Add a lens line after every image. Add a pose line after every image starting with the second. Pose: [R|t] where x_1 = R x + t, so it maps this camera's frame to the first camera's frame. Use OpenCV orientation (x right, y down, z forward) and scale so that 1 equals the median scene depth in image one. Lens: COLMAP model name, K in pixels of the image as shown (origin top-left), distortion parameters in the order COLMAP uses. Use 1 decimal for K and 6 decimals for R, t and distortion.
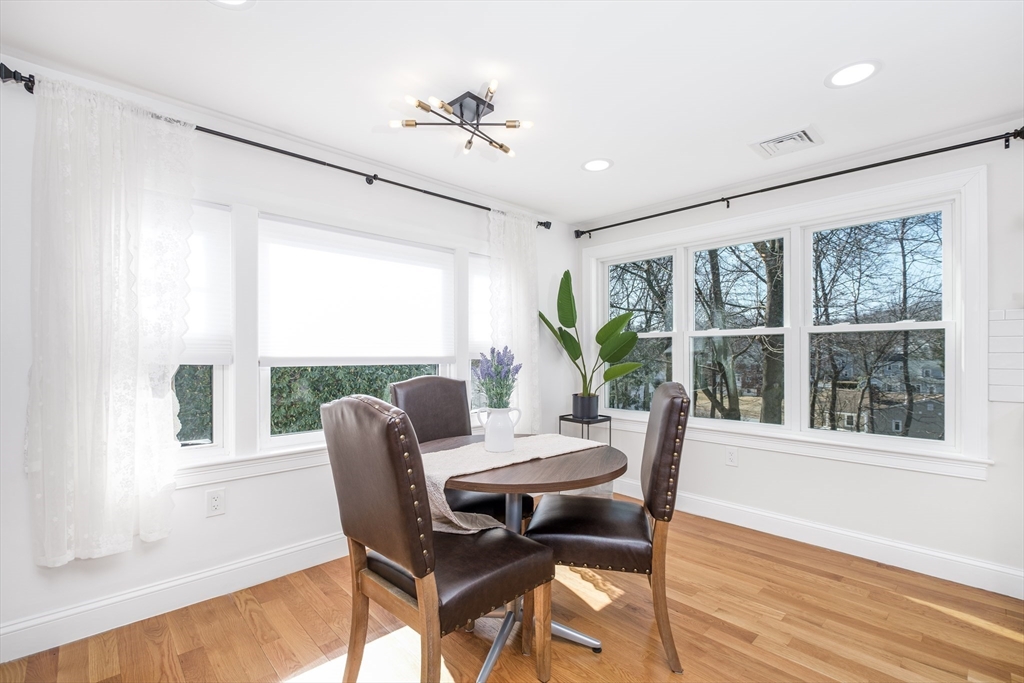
lens RADIAL K [[448.9, 0, 510.3], [0, 448.9, 350.1], [0, 0, 1]] dist [0.002422, -0.004735]
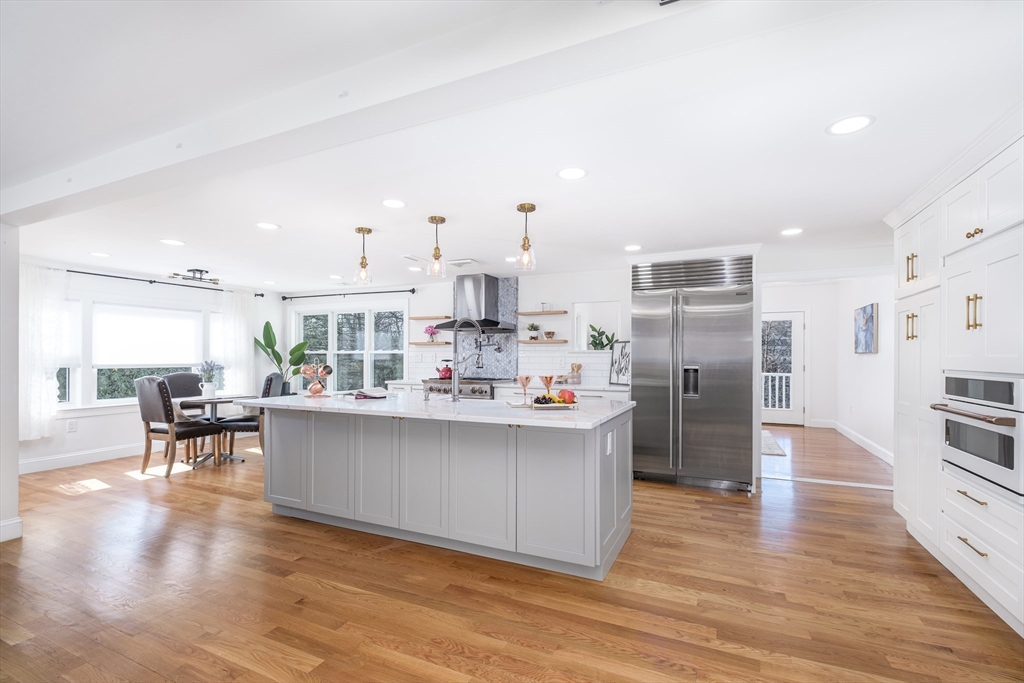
lens RADIAL K [[448.9, 0, 507.4], [0, 448.9, 351.3], [0, 0, 1]] dist [0.002422, -0.004735]
pose [[0.926925, 0.008220, 0.375156, 0.474114], [-0.006372, 0.999961, -0.006168, -0.043511], [-0.375192, 0.003327, 0.926941, -1.663613]]
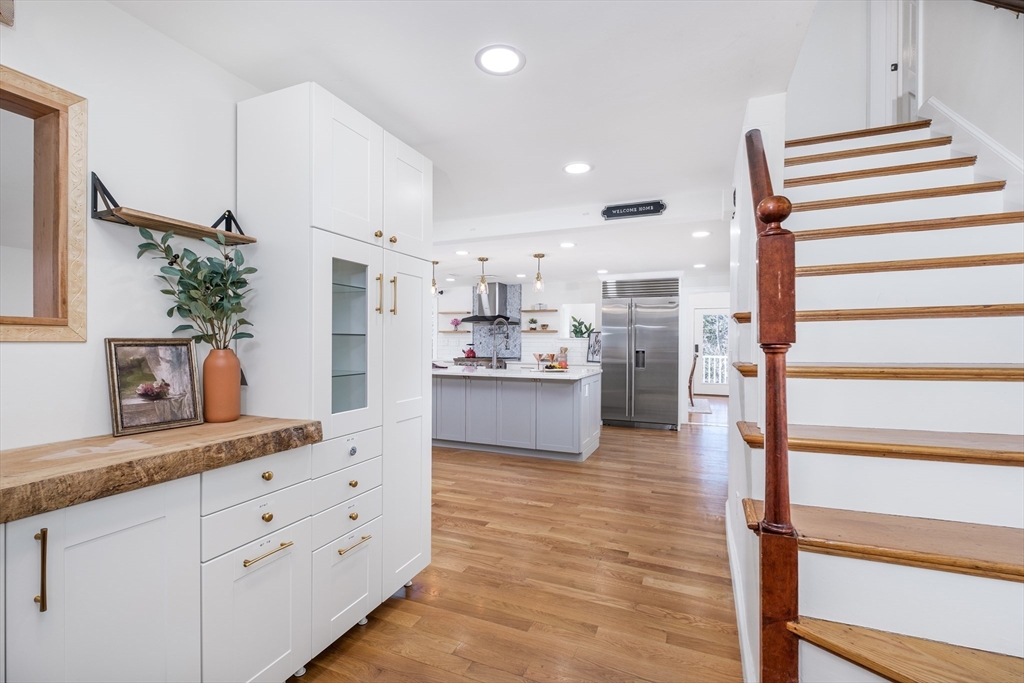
lens RADIAL K [[448.9, 0, 495.8], [0, 448.9, 339.0], [0, 0, 1]] dist [0.002422, -0.004735]
pose [[0.918482, 0.010548, 0.395321, -0.010380], [-0.012013, 0.999927, 0.001233, -0.053816], [-0.395280, -0.005881, 0.918542, -2.364539]]
